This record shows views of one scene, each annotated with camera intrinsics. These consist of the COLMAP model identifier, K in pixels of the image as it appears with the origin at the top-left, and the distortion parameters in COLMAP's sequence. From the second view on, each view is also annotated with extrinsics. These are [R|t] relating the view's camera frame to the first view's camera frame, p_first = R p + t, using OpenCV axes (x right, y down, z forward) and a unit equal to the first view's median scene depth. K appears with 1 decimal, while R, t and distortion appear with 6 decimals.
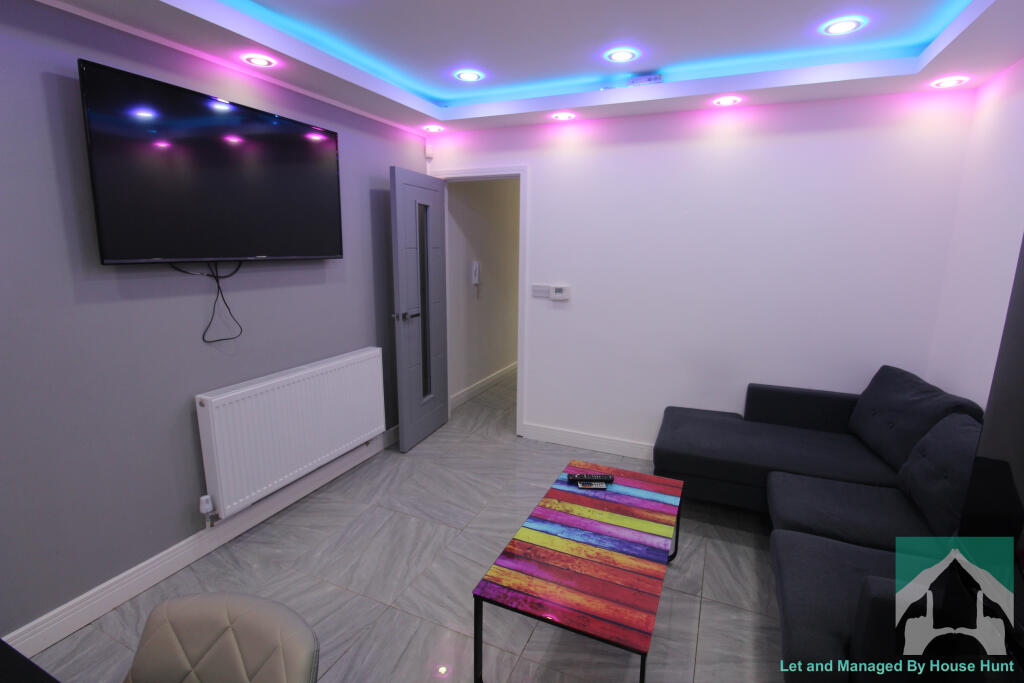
lens RADIAL K [[476.4, 0, 519.9], [0, 476.4, 336.9], [0, 0, 1]] dist [-0.001895, -0.010939]
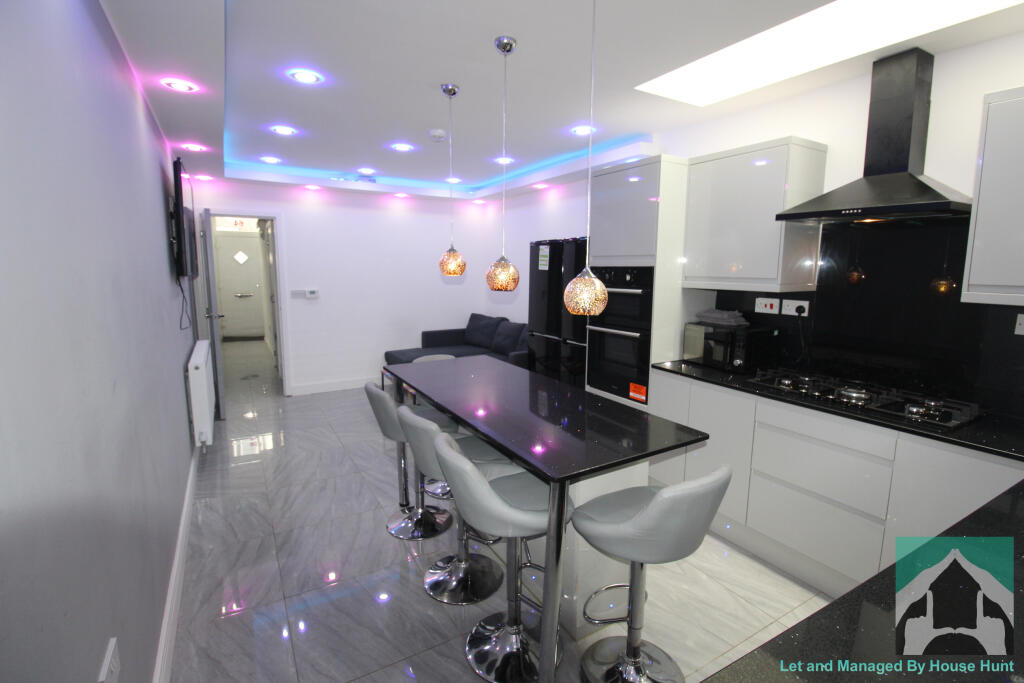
lens RADIAL K [[476.4, 0, 516.5], [0, 476.4, 339.6], [0, 0, 1]] dist [-0.001895, -0.010939]
pose [[0.579491, -0.127632, 0.804923, -1.167600], [0.153461, 0.987082, 0.046034, 0.125680], [-0.800400, 0.096848, 0.591592, -0.658620]]
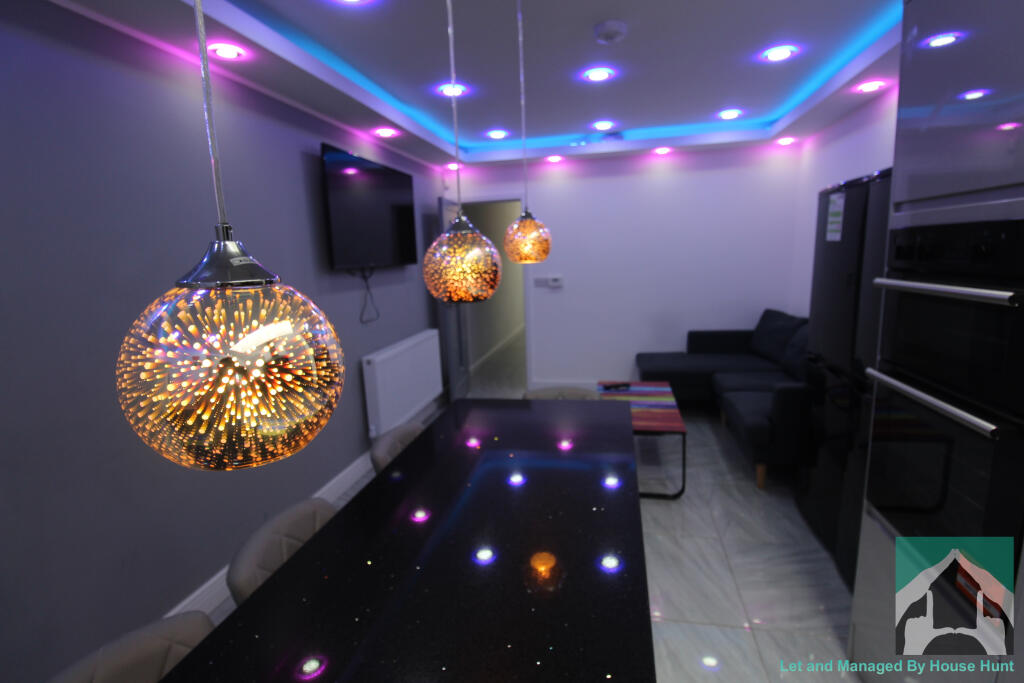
lens RADIAL K [[476.4, 0, 518.4], [0, 476.4, 335.3], [0, 0, 1]] dist [-0.001895, -0.010939]
pose [[0.976975, -0.085178, 0.195615, -0.446114], [0.089972, 0.995820, -0.015738, 0.109644], [-0.193457, 0.032975, 0.980555, -0.499343]]
